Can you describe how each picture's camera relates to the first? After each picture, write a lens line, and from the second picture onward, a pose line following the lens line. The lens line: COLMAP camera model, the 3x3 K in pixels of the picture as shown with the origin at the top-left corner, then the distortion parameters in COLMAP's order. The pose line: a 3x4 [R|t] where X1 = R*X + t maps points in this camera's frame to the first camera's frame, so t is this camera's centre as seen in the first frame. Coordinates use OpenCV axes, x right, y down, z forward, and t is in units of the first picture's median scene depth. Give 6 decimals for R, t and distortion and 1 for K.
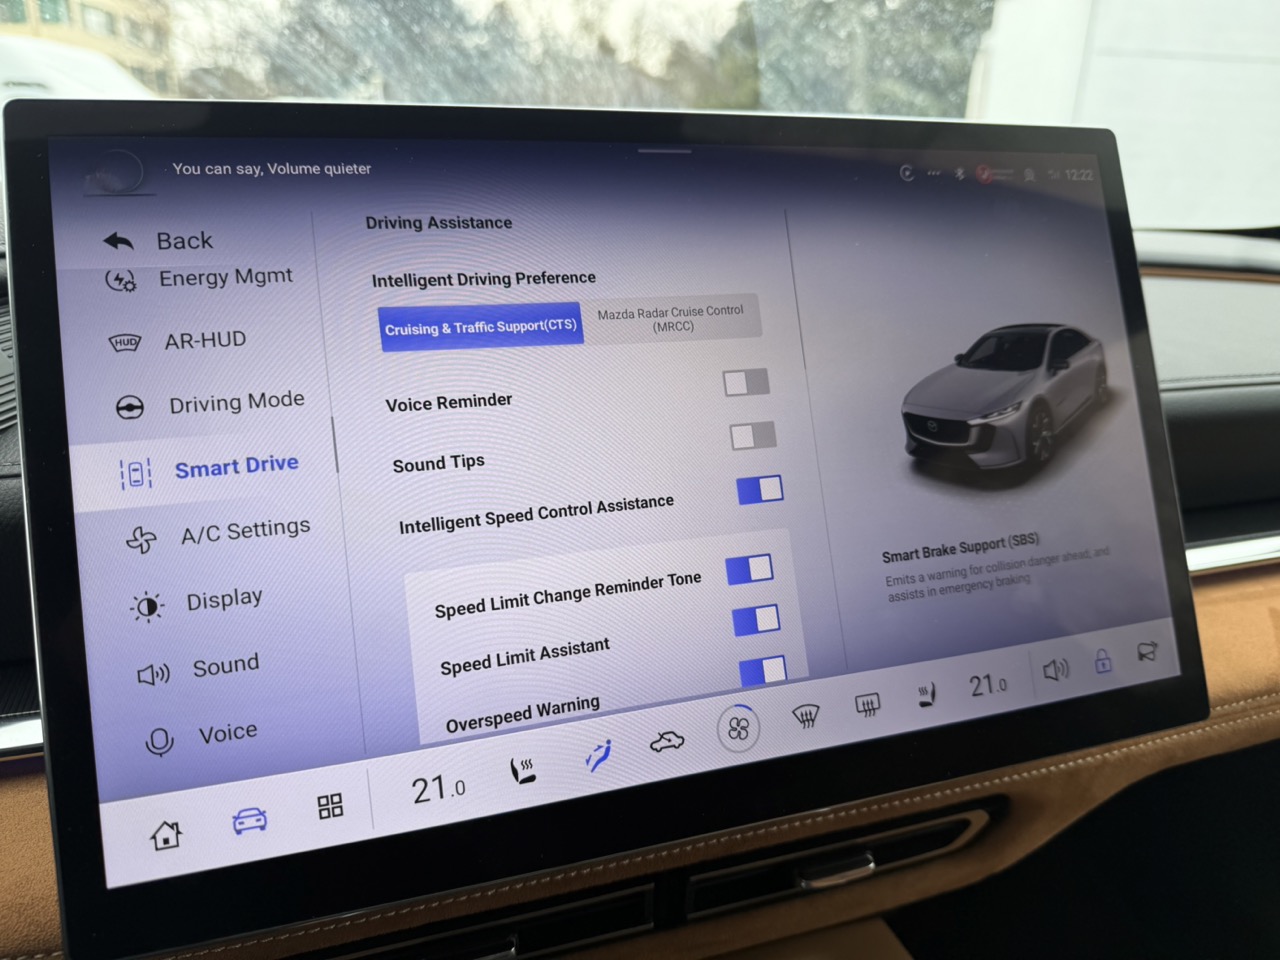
lens RADIAL K [[932.0, 0, 640.0], [0, 932.0, 480.0], [0, 0, 1]] dist [-0.028224, 0.002663]
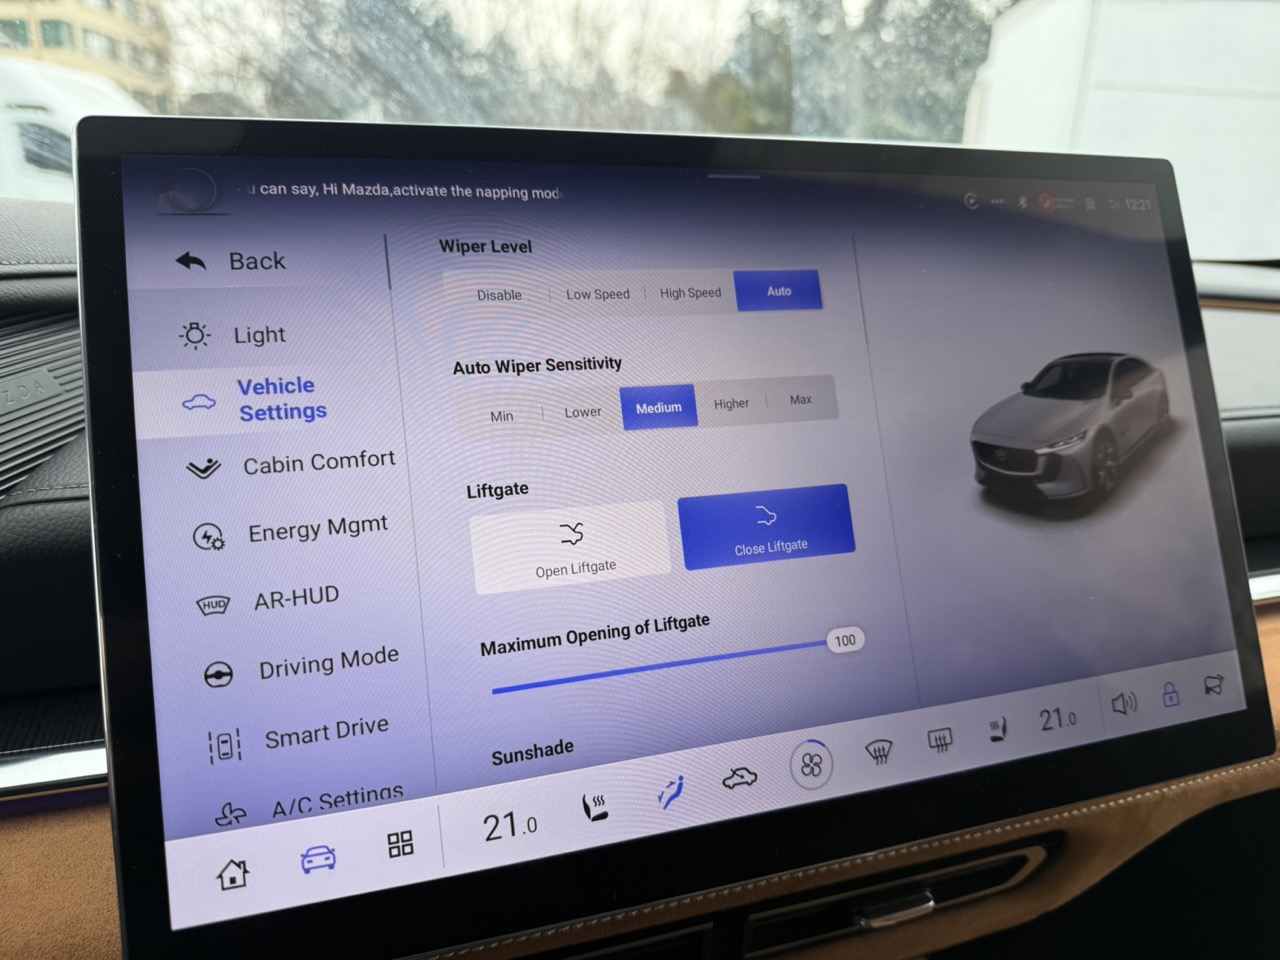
lens RADIAL K [[932.0, 0, 640.0], [0, 932.0, 480.0], [0, 0, 1]] dist [-0.028224, 0.002663]
pose [[0.999956, 0.006784, 0.006502, -0.068020], [-0.006606, 0.999614, -0.026984, -0.002196], [-0.006682, 0.026940, 0.999615, 0.015820]]
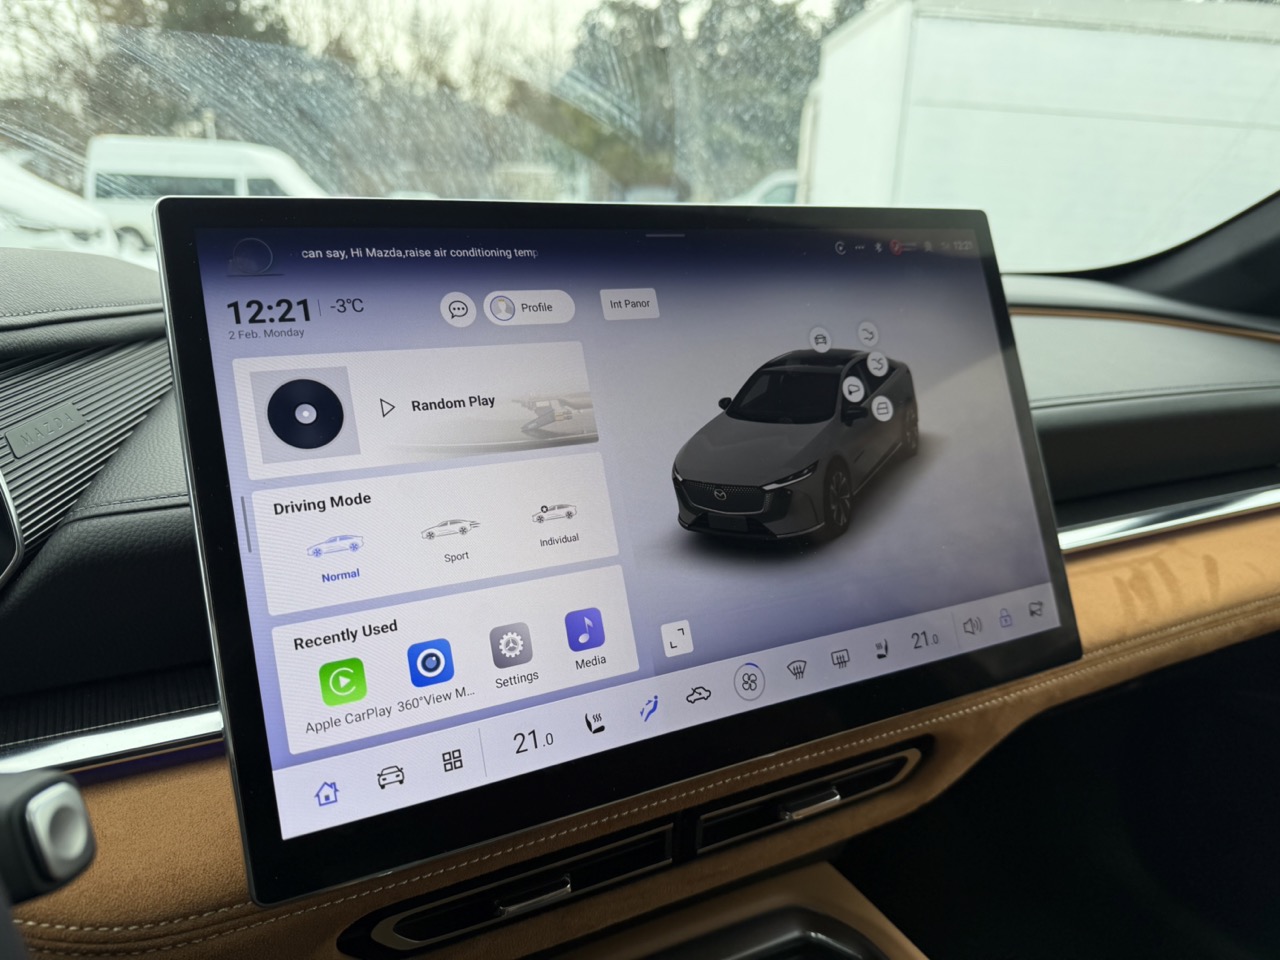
lens RADIAL K [[915.5, 0, 629.6], [0, 915.5, 476.9], [0, 0, 1]] dist [0.068378, -0.143052]
pose [[0.988406, -0.040505, 0.146329, -0.192867], [0.045981, 0.998356, -0.034230, 0.017401], [-0.144702, 0.040561, 0.988644, -0.203320]]
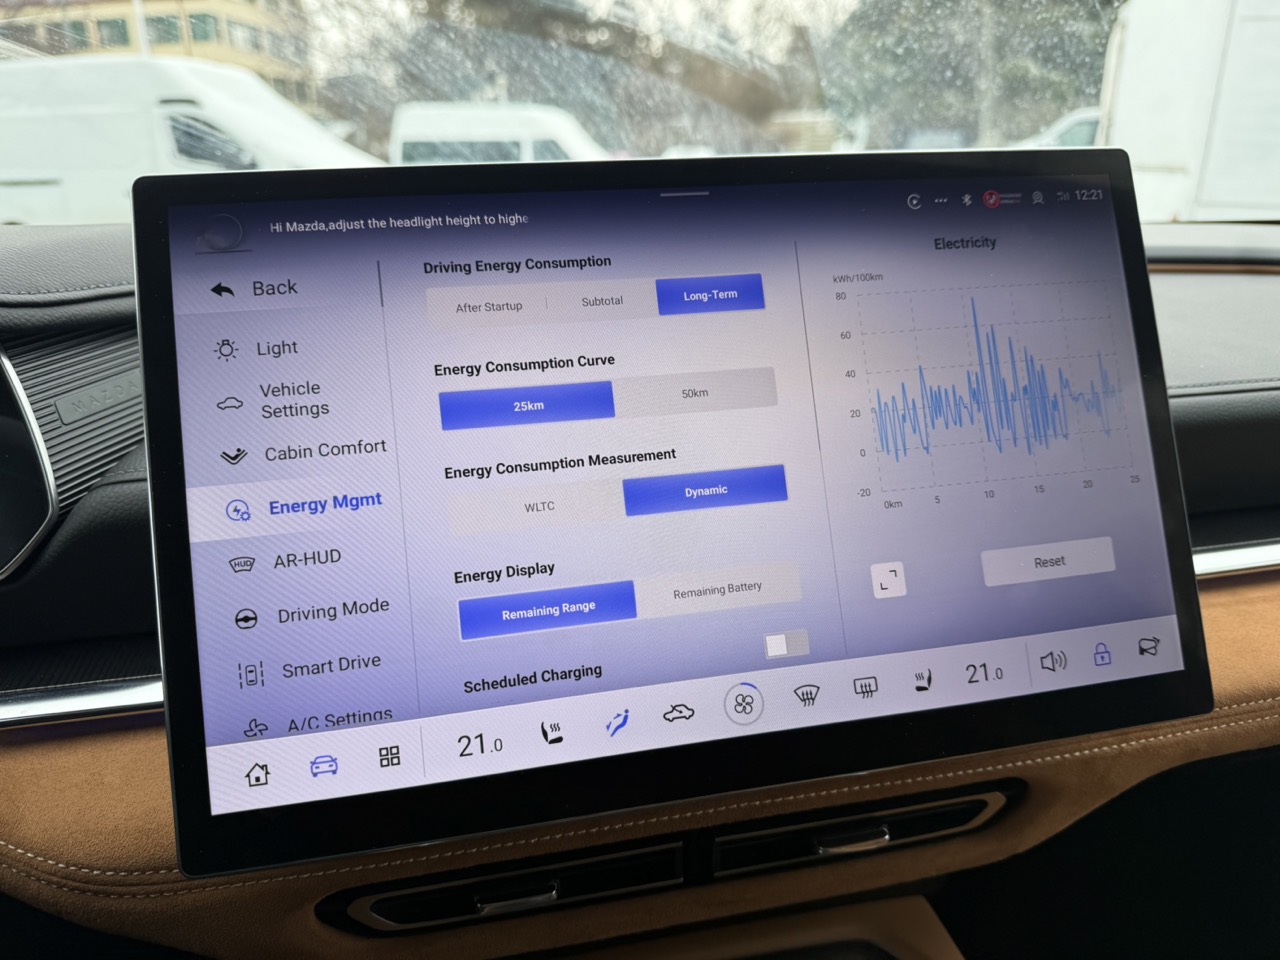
lens RADIAL K [[922.4, 0, 652.4], [0, 922.4, 477.4], [0, 0, 1]] dist [0.044166, -0.114217]
pose [[0.993105, 0.001794, -0.117215, 0.105918], [-0.001056, 0.999979, 0.006358, -0.013510], [0.117224, -0.006191, 0.993086, -0.112191]]
